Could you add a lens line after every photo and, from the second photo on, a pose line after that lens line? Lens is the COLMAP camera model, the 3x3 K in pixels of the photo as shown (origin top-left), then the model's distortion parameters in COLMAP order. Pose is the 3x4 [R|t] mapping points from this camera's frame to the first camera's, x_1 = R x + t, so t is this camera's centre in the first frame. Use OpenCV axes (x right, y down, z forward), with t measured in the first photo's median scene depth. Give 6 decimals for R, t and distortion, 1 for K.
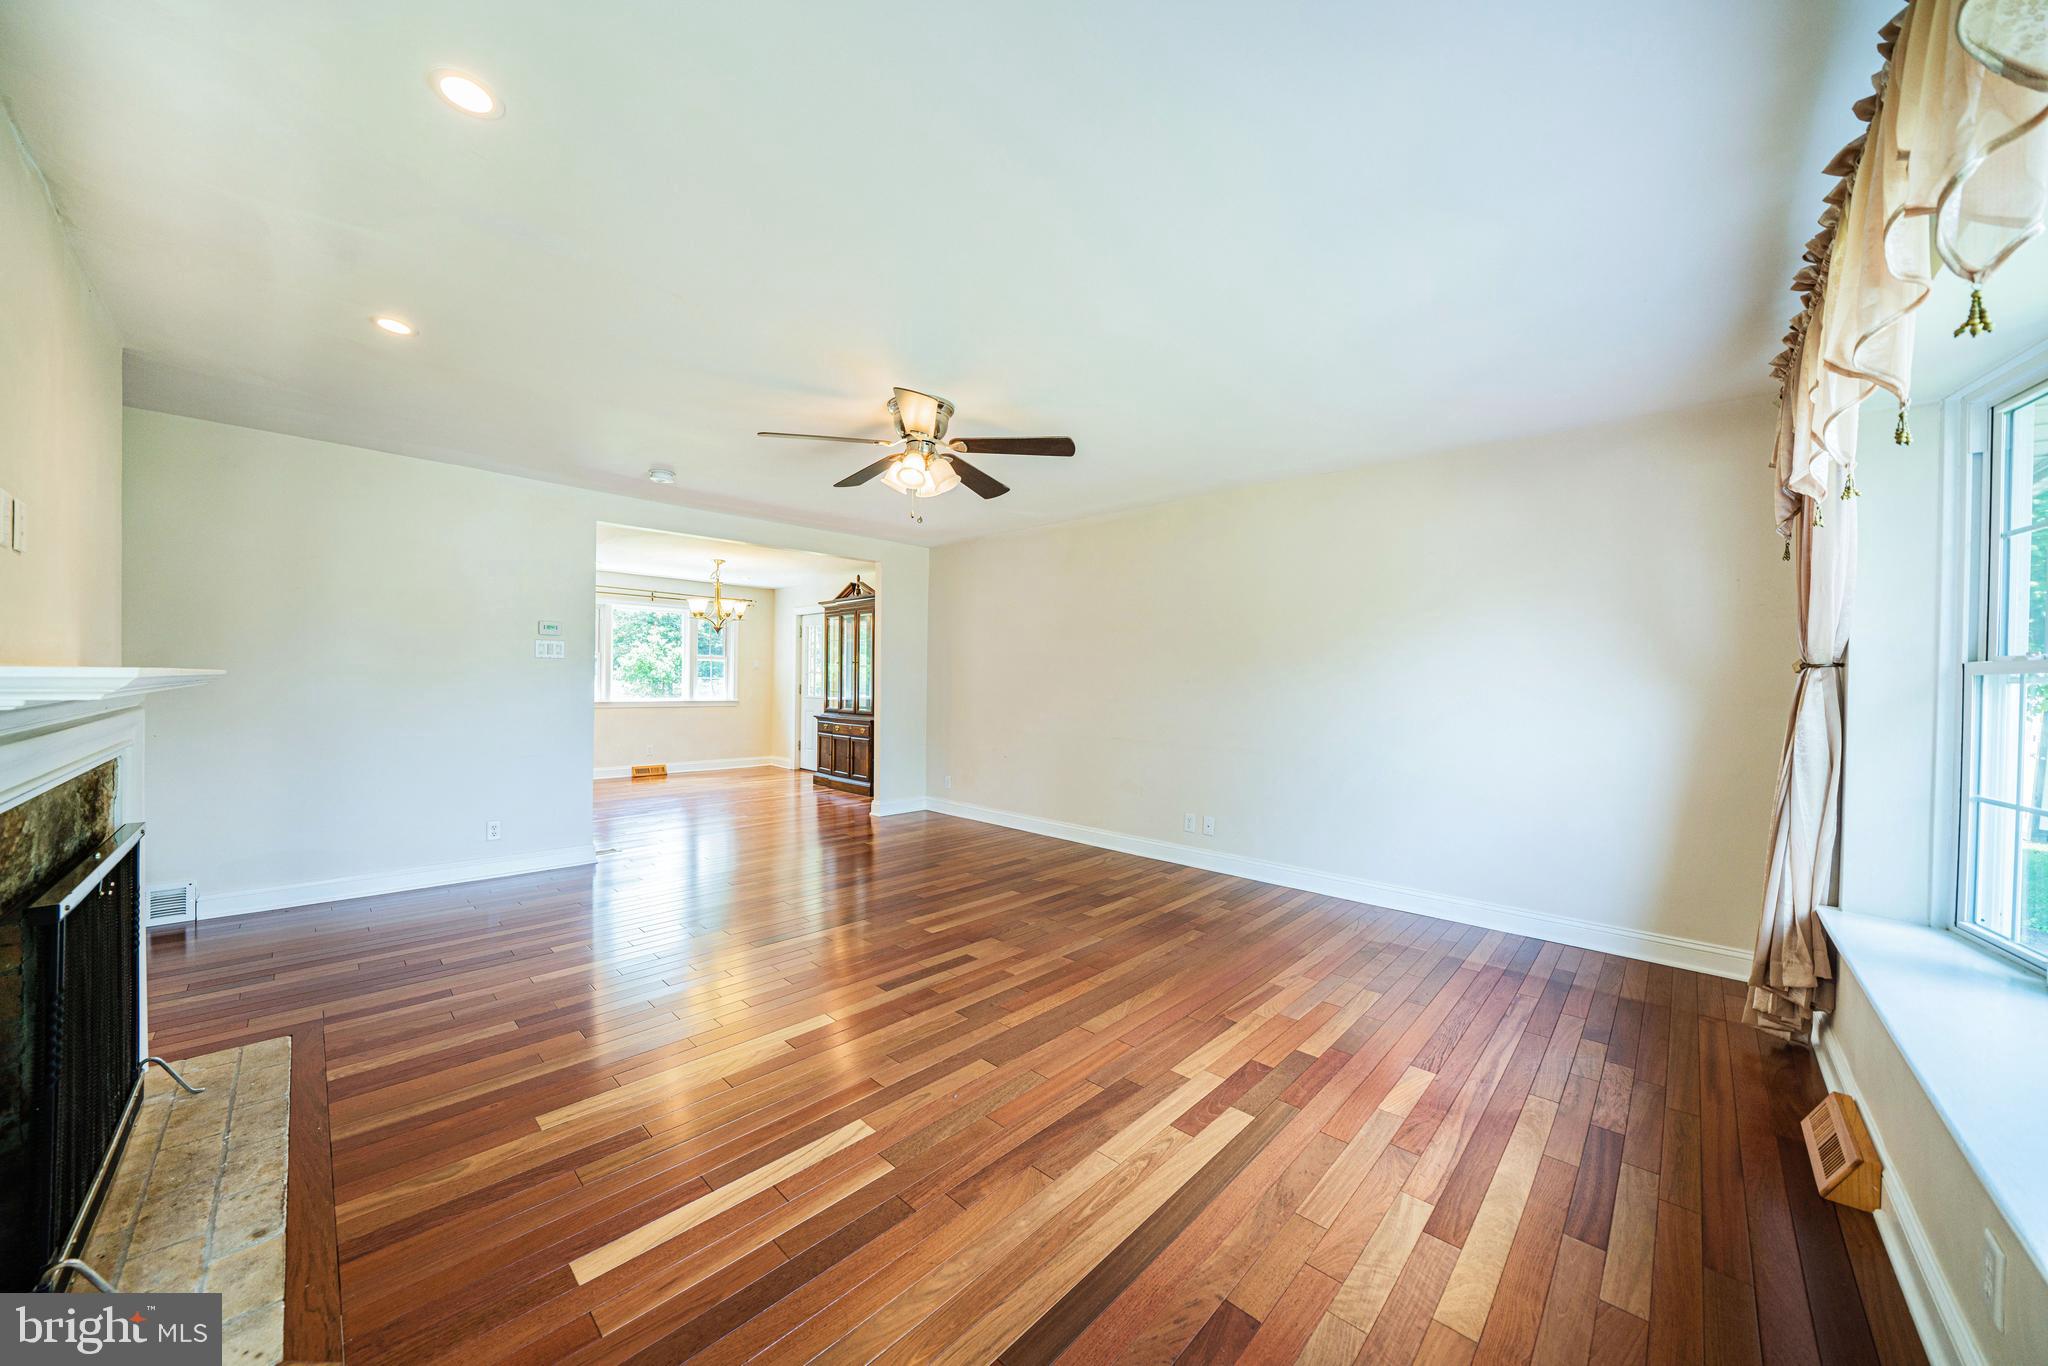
lens RADIAL K [[708.2, 0, 1022.0], [0, 708.2, 687.6], [0, 0, 1]] dist [-0.027902, 0.003130]
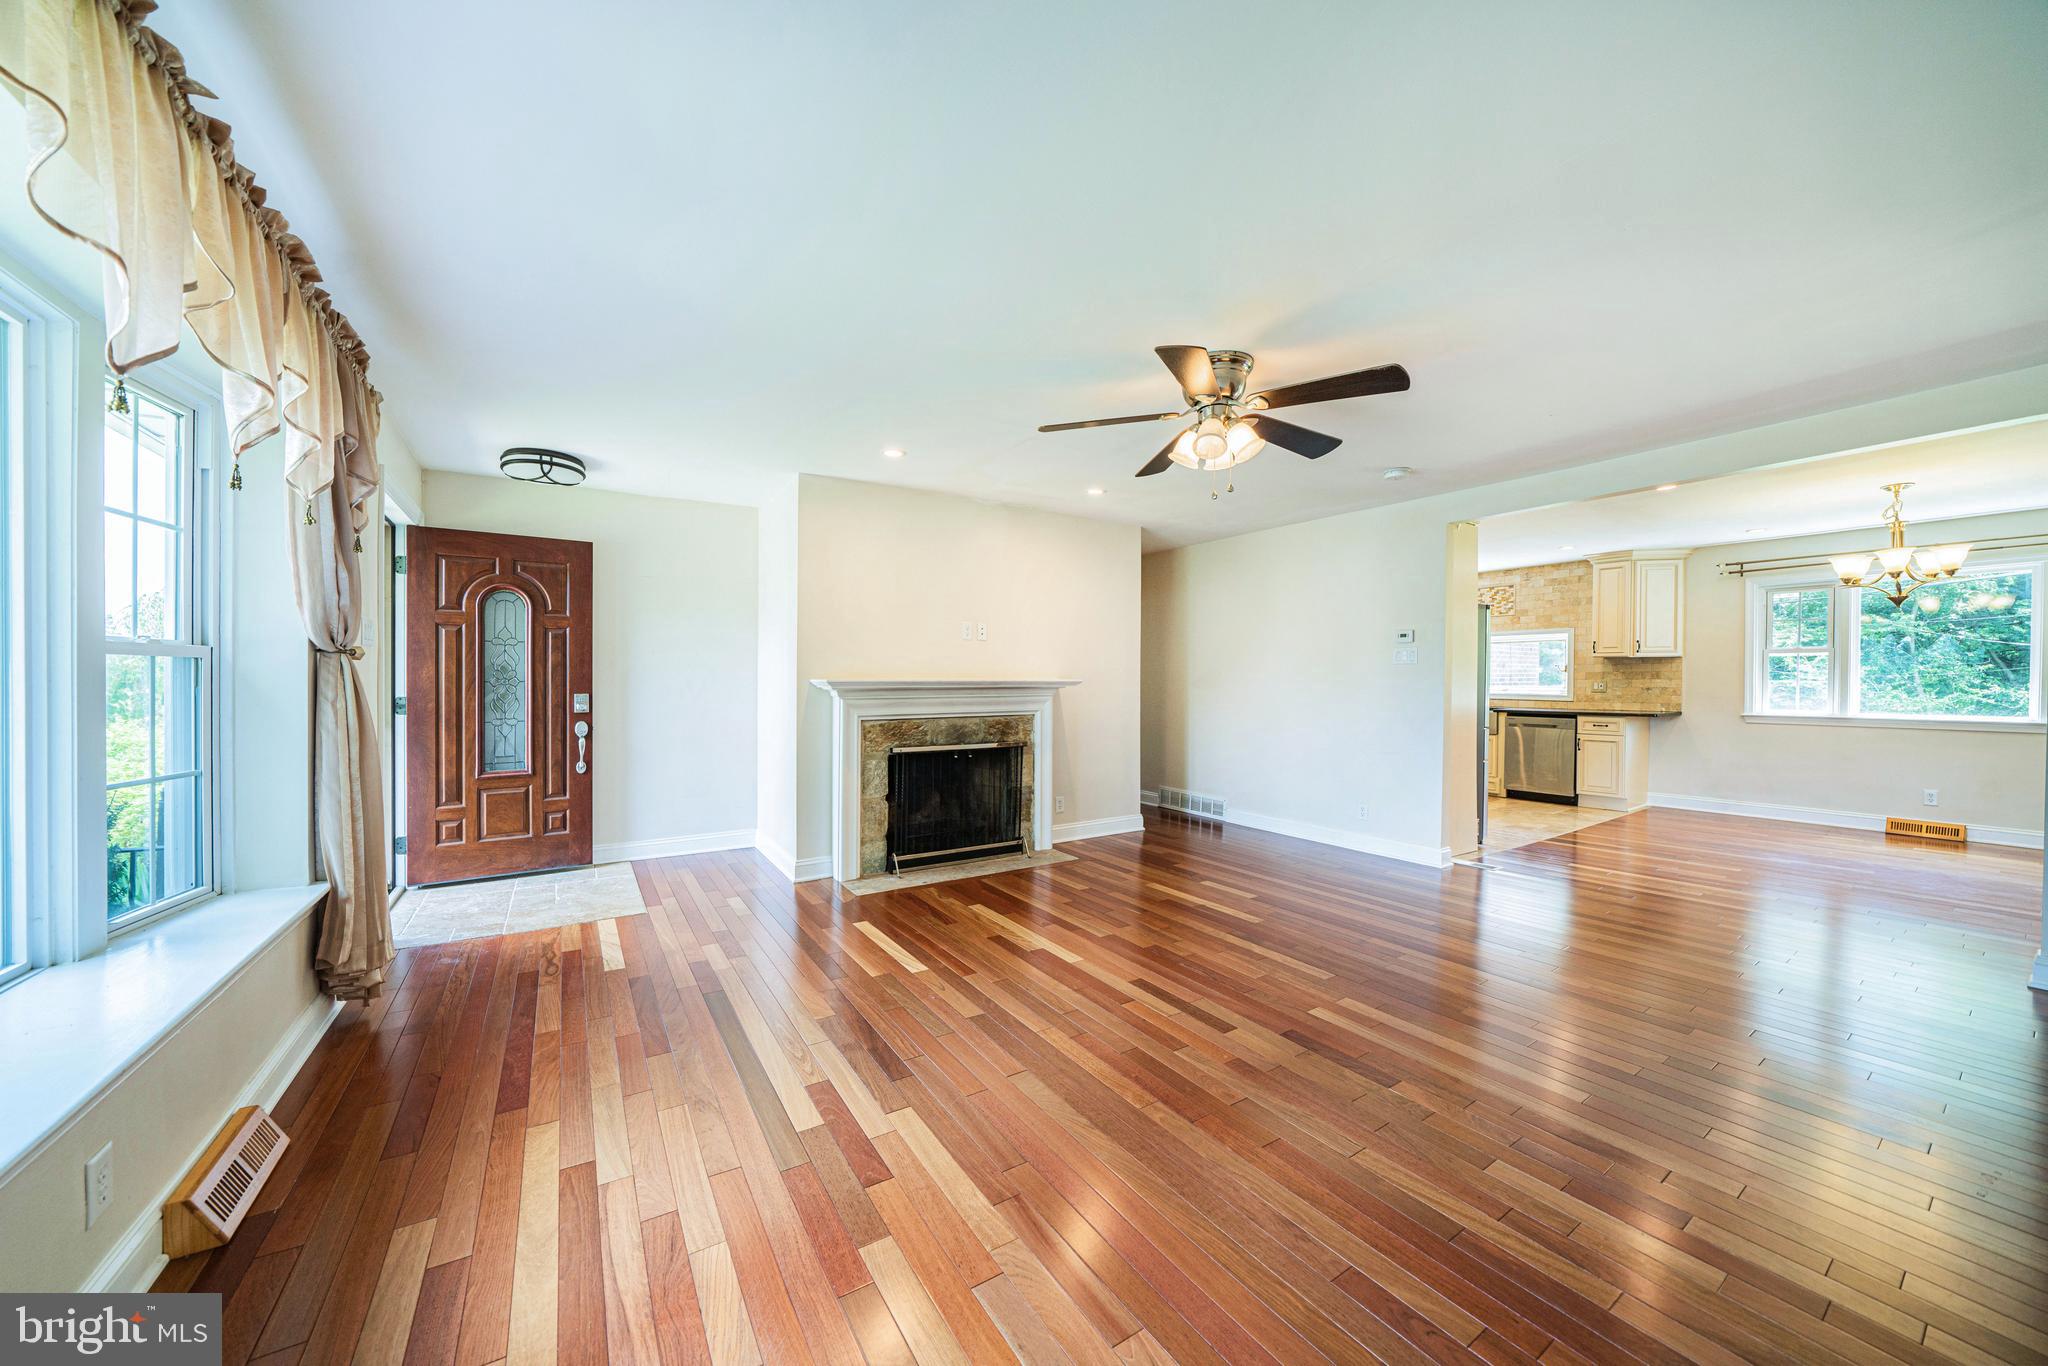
lens RADIAL K [[708.2, 0, 1010.0], [0, 708.2, 727.6], [0, 0, 1]] dist [-0.027902, 0.003130]
pose [[-0.243513, 0.046546, -0.968780, 0.796473], [-0.010027, 0.998674, 0.050503, 0.010673], [0.969846, 0.022012, -0.242723, 1.031432]]
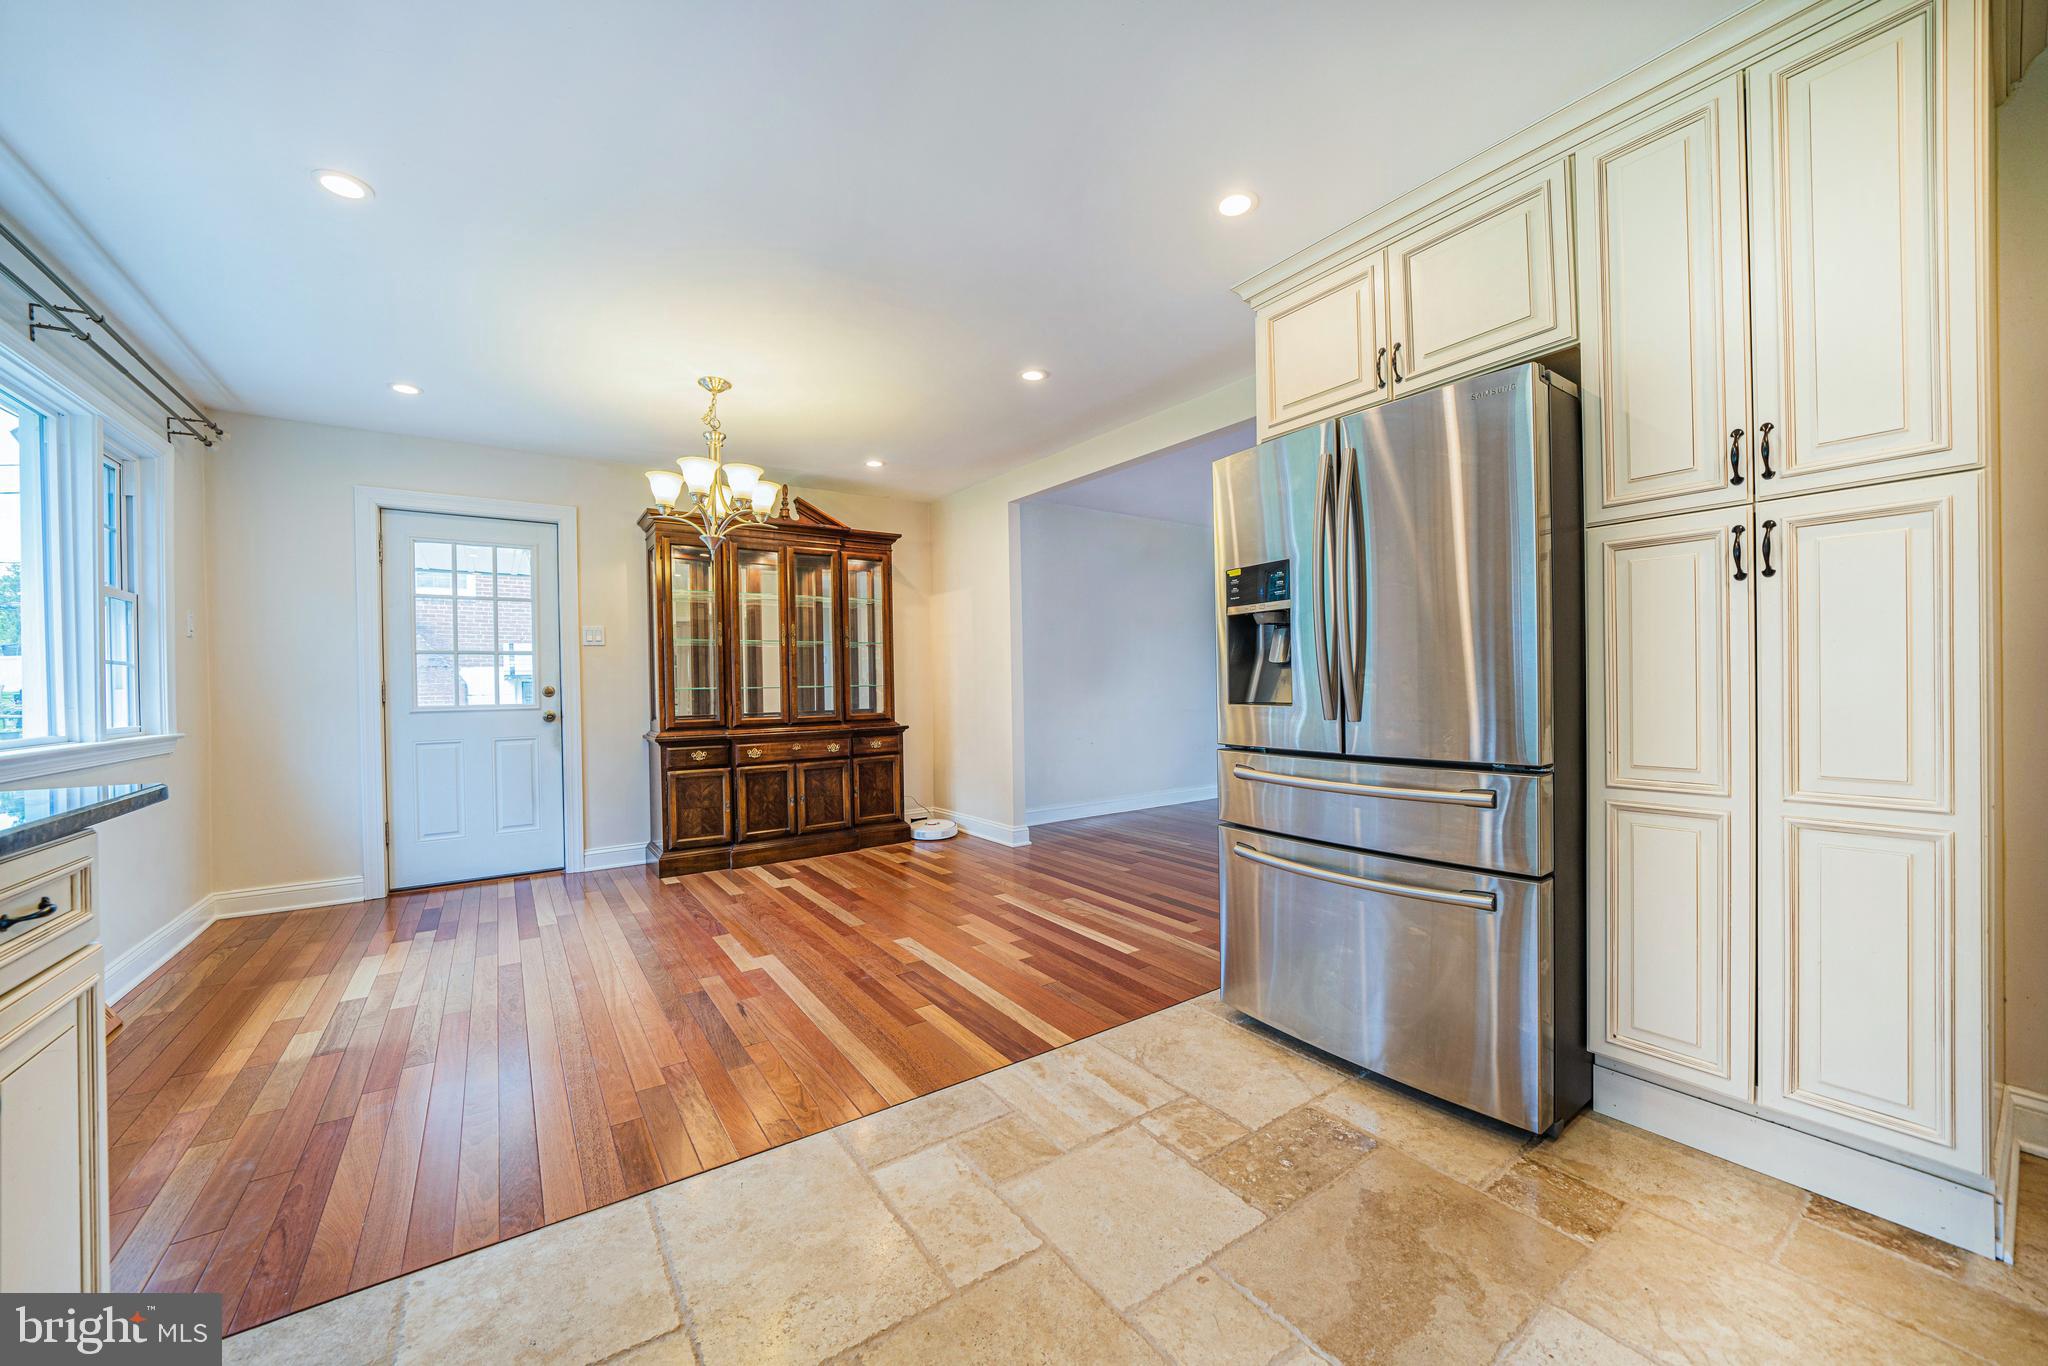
lens RADIAL K [[752.6, 0, 1010.7], [0, 752.6, 687.7], [0, 0, 1]] dist [-0.018164, 0.001965]
pose [[0.206908, -0.026238, 0.978008, -2.143145], [0.025035, 0.999455, 0.021516, -0.004122], [-0.978040, 0.020033, 0.207452, 1.850552]]
